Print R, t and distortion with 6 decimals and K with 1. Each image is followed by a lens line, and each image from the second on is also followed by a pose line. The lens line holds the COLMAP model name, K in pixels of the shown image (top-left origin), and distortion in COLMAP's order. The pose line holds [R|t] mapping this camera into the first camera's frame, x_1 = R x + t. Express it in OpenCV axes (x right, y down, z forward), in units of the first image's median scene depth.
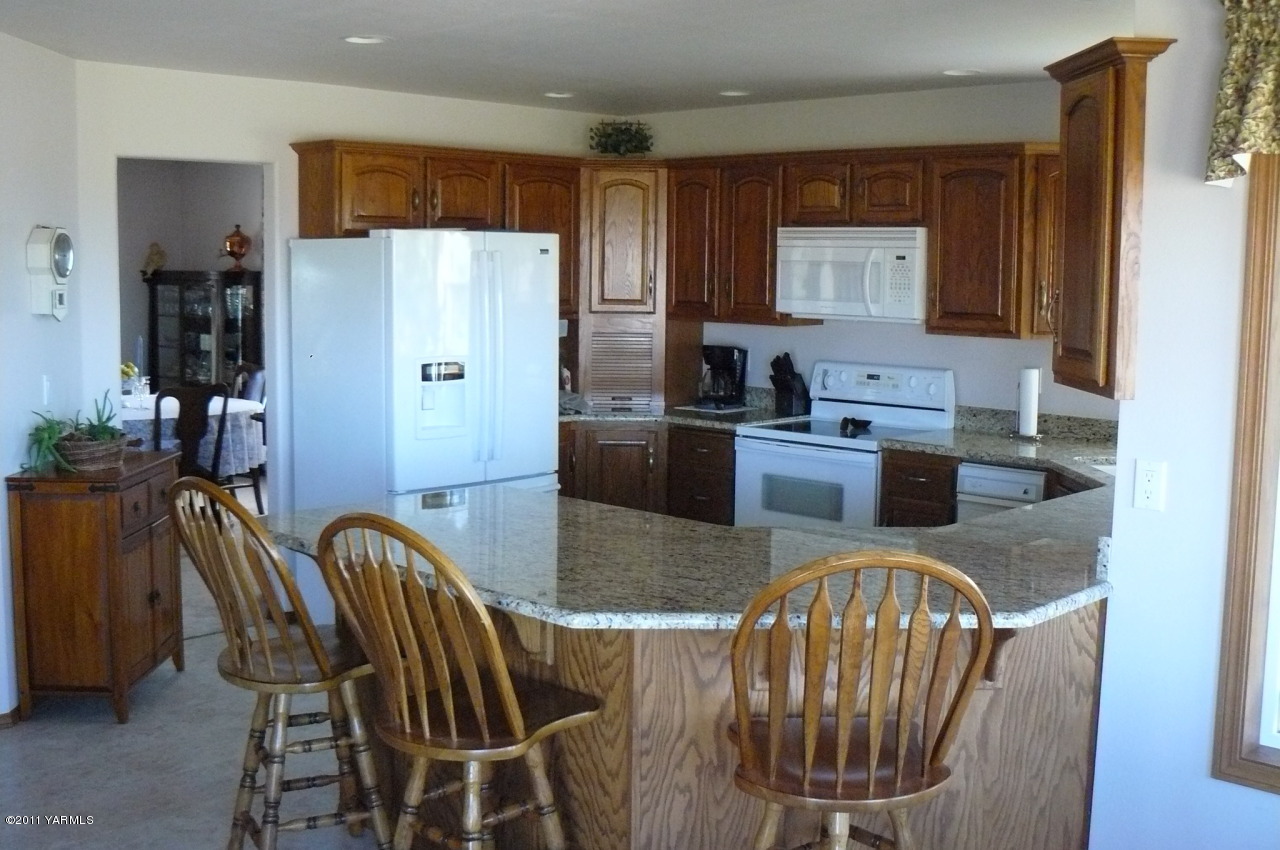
lens RADIAL K [[1419.5, 0, 640.0], [0, 1419.5, 425.0], [0, 0, 1]] dist [-0.102755, 0.007777]
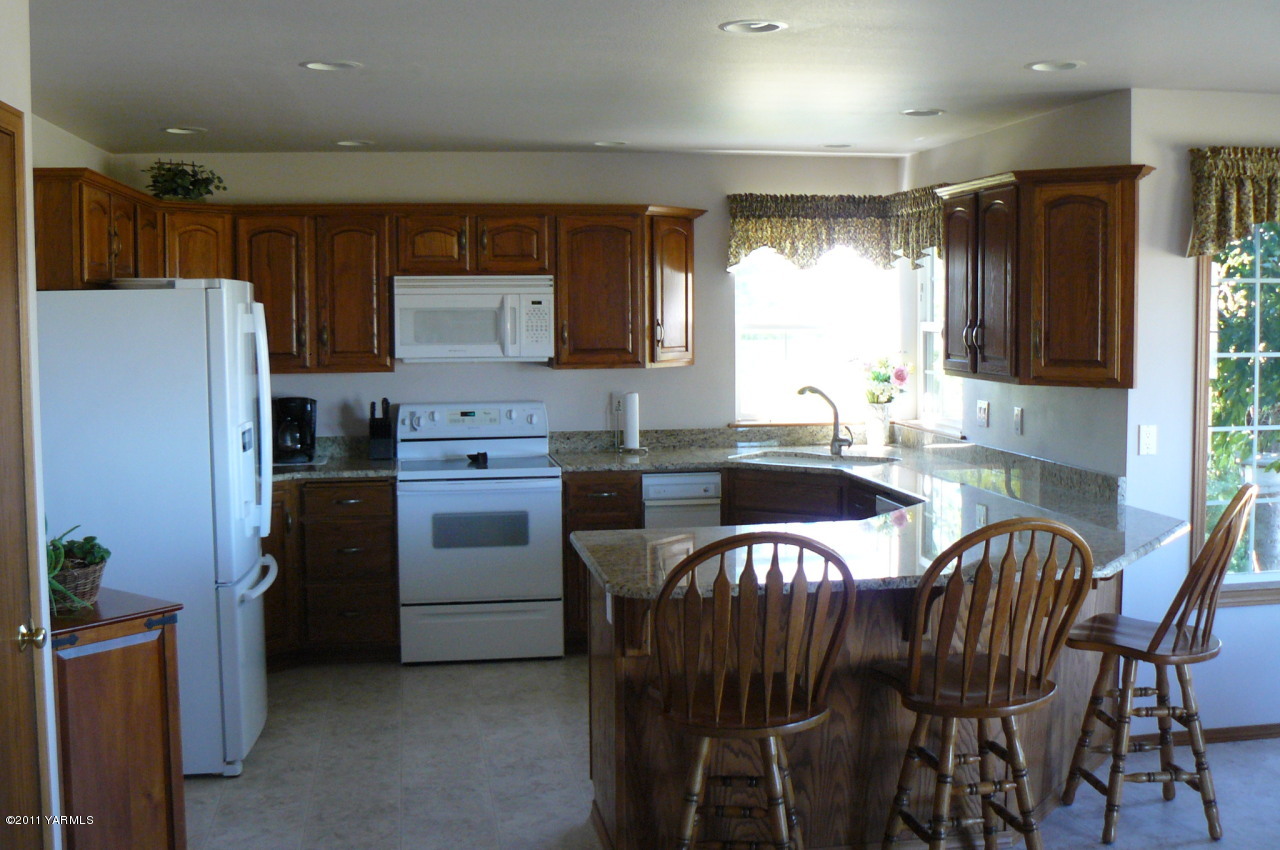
lens RADIAL K [[1419.5, 0, 640.0], [0, 1419.5, 425.0], [0, 0, 1]] dist [-0.102755, 0.007777]
pose [[0.608669, -0.083479, 0.789020, -0.651301], [0.107927, 0.993918, 0.021900, -0.037605], [-0.786049, 0.071827, 0.613976, 0.251951]]
